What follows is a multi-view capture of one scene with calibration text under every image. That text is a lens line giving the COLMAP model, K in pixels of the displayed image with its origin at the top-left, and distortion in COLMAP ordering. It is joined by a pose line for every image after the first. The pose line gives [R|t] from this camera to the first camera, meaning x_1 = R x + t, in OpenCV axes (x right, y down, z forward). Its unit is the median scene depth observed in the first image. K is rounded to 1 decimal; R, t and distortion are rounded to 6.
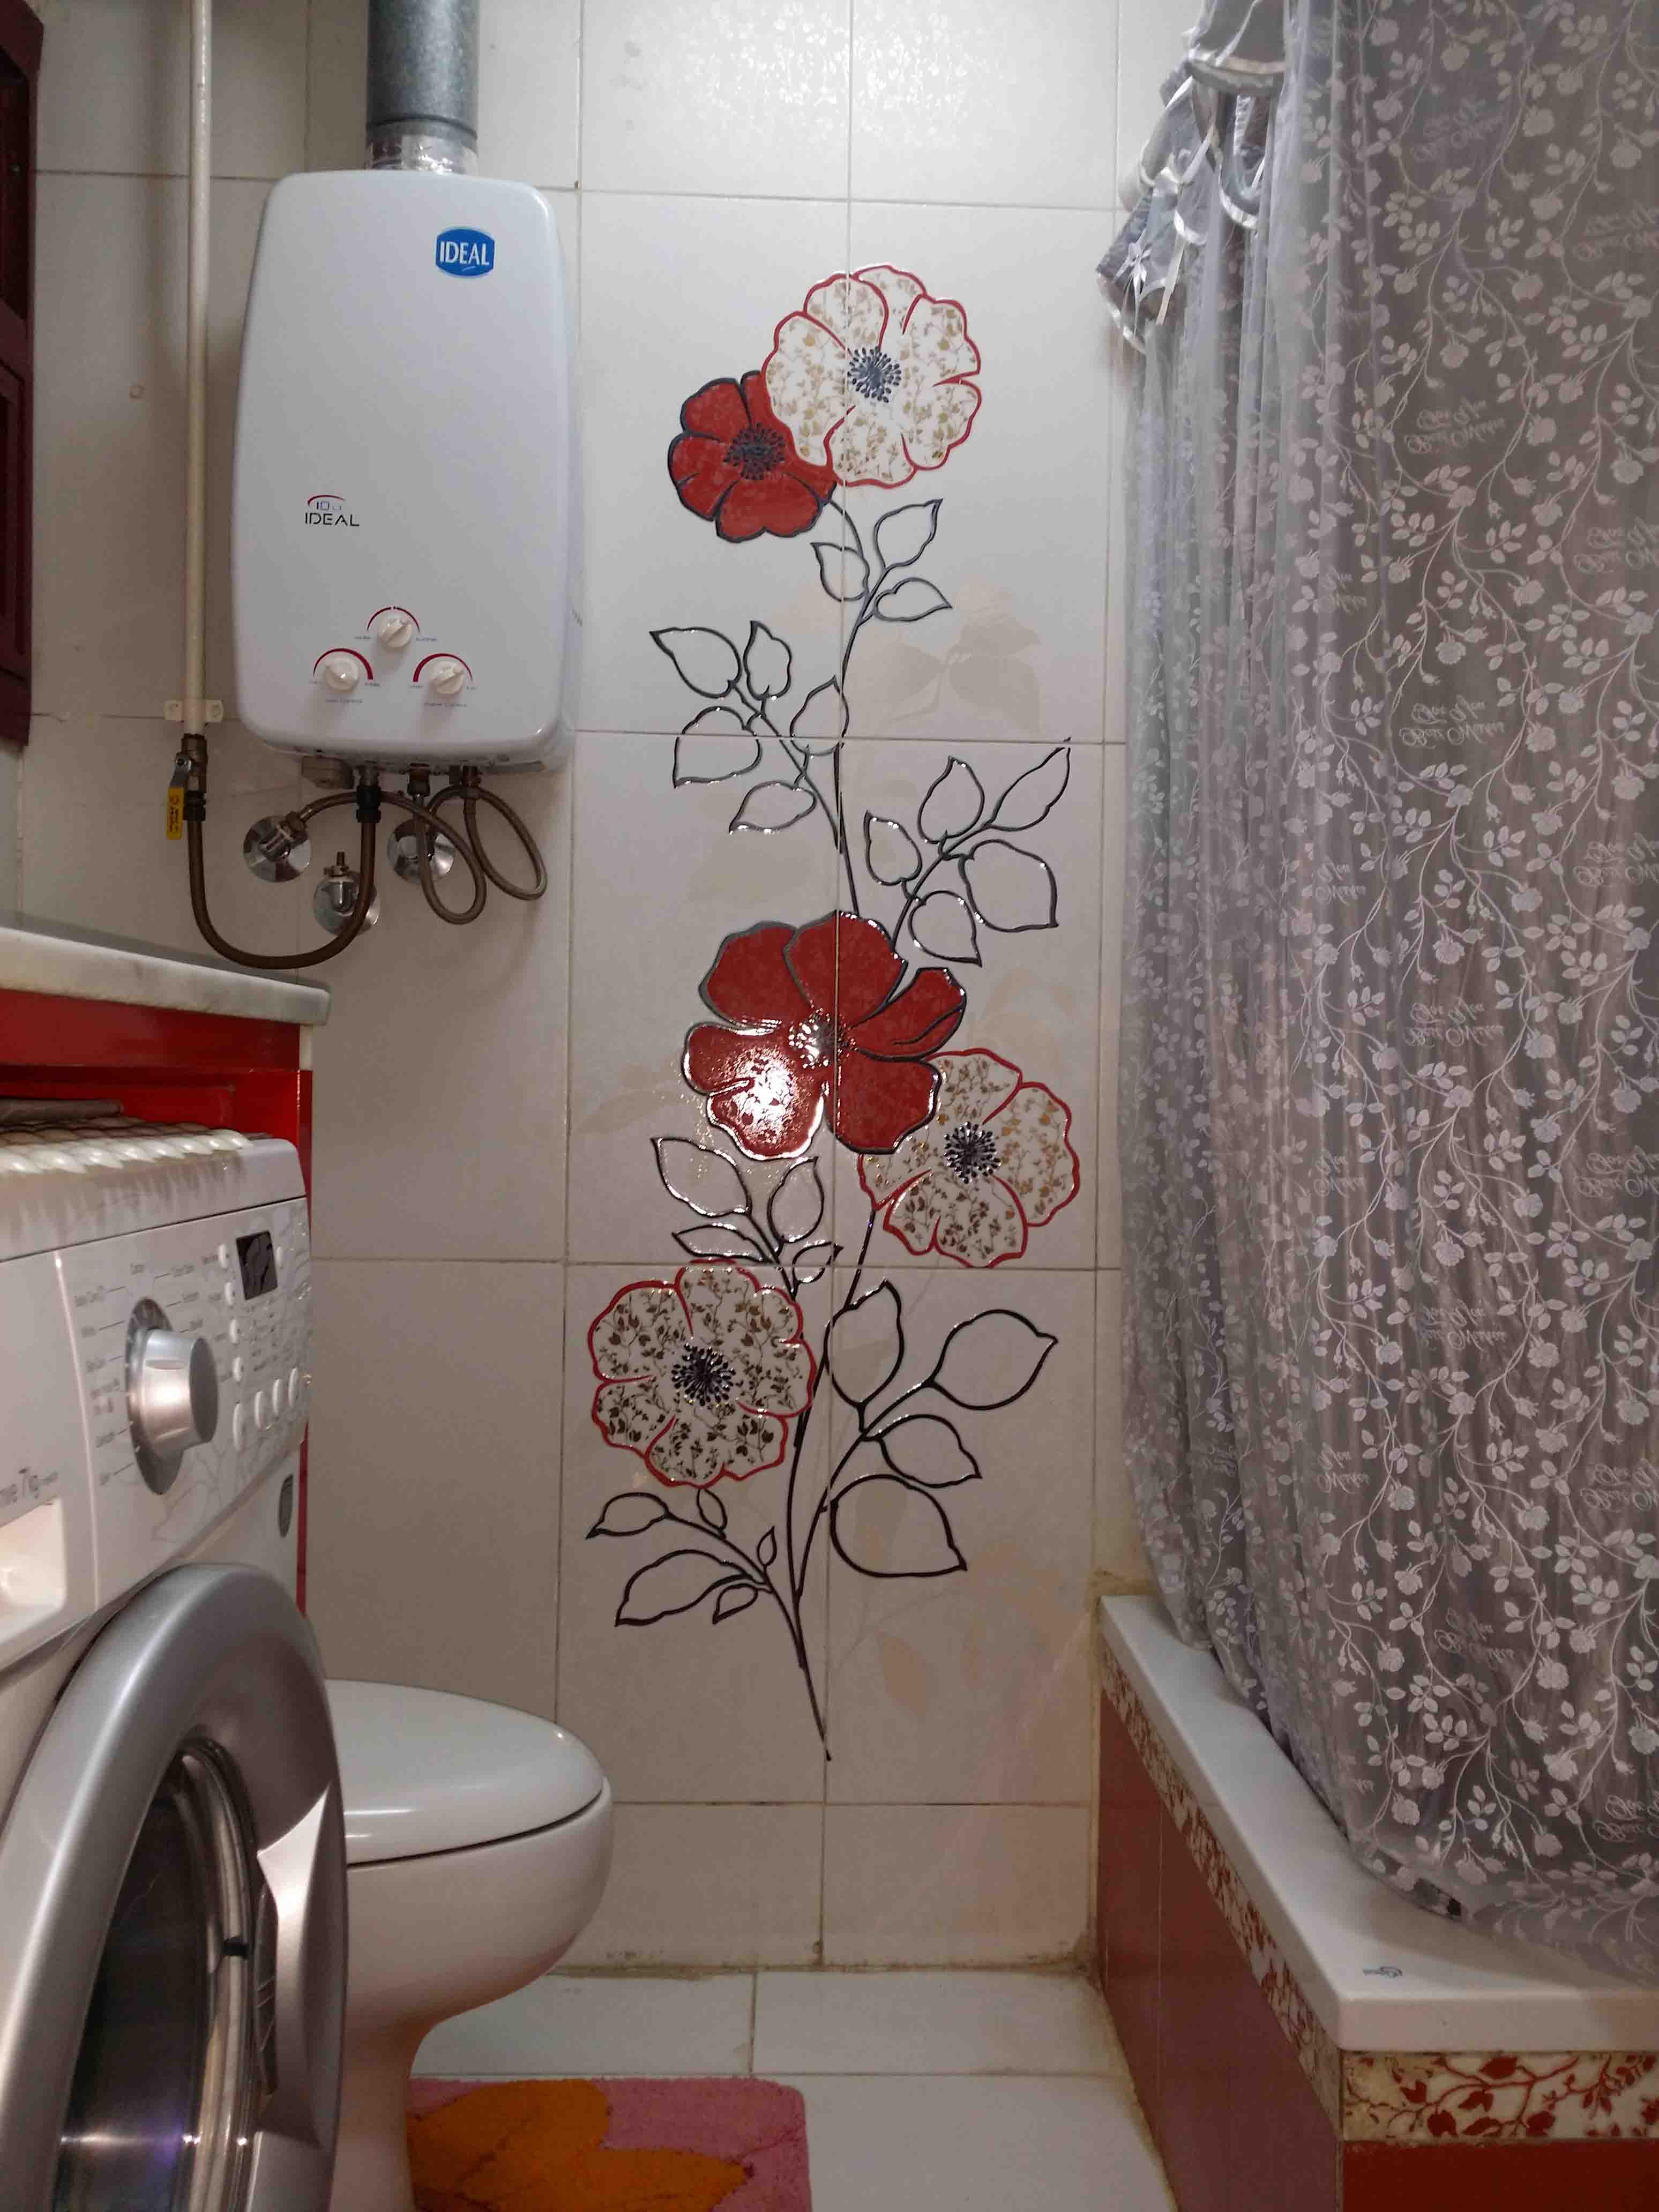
lens RADIAL K [[1981.3, 0, 837.0], [0, 1981.3, 1110.2], [0, 0, 1]] dist [0.034763, 0.006193]
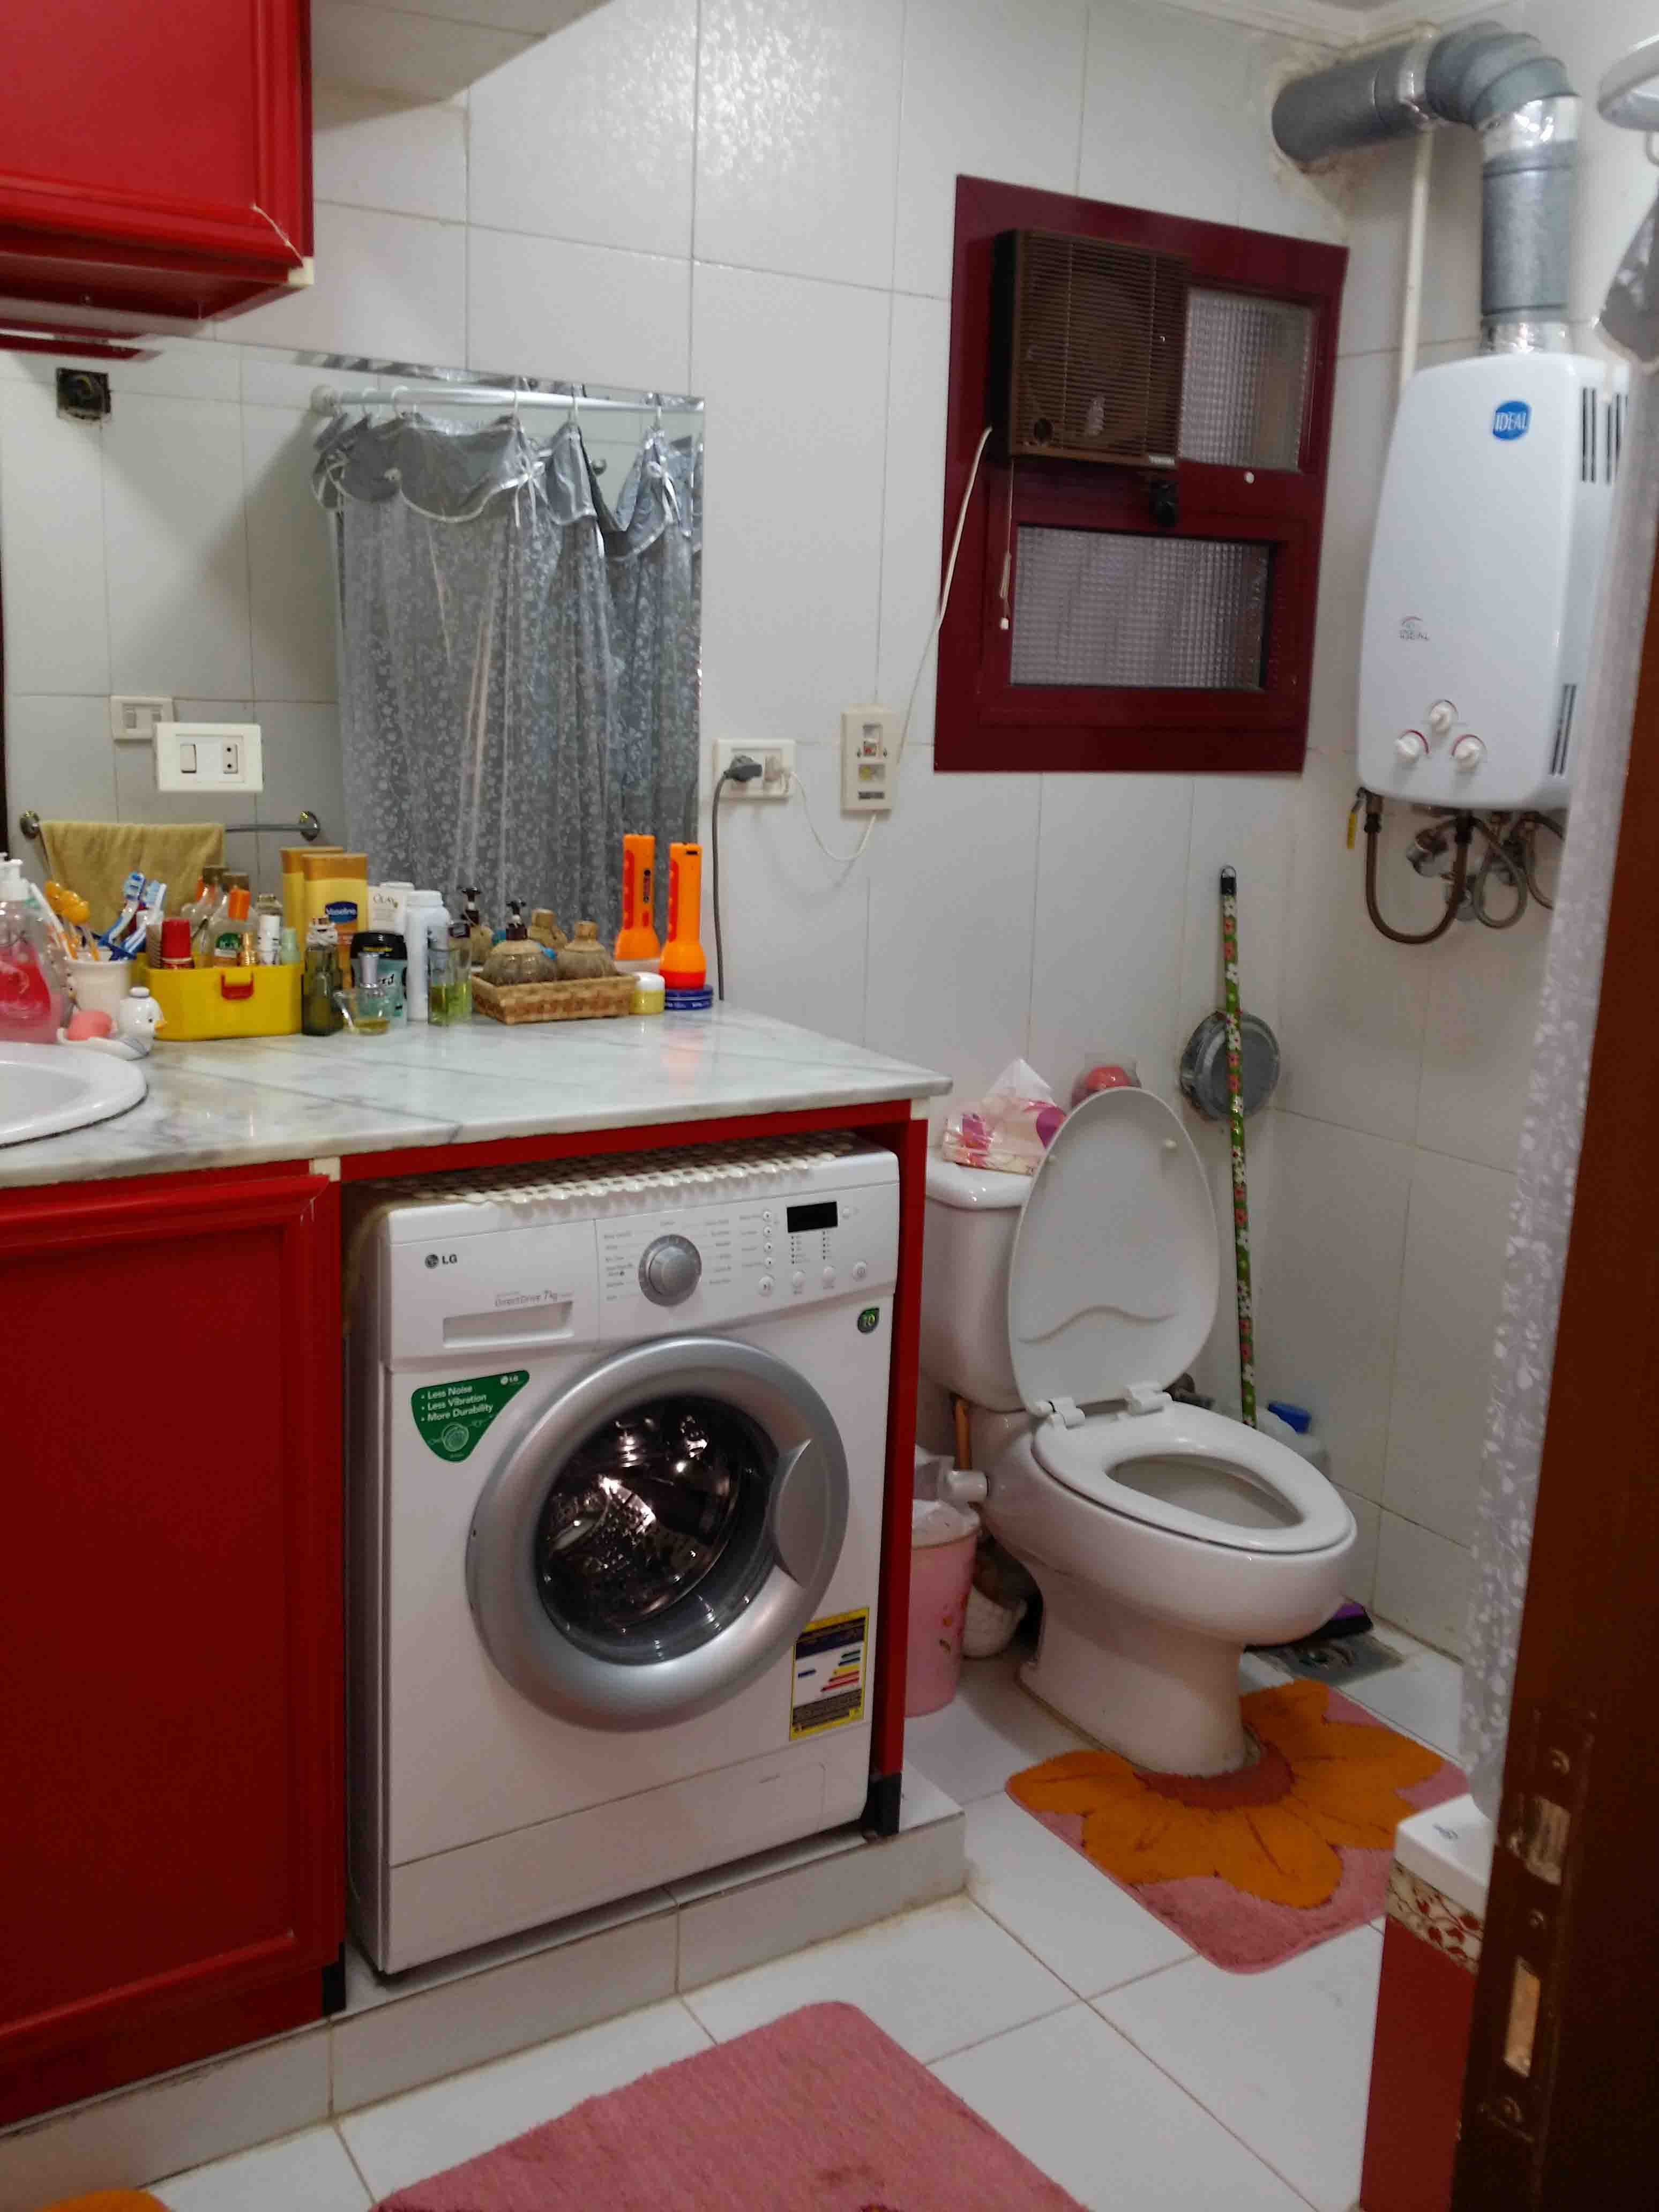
lens RADIAL K [[1981.3, 0, 831.0], [0, 1981.3, 1101.8], [0, 0, 1]] dist [0.034763, 0.006193]
pose [[0.495395, 0.181658, -0.849461, 0.771292], [-0.030959, 0.980960, 0.191725, -0.231920], [0.868116, -0.068681, 0.491586, -0.045123]]
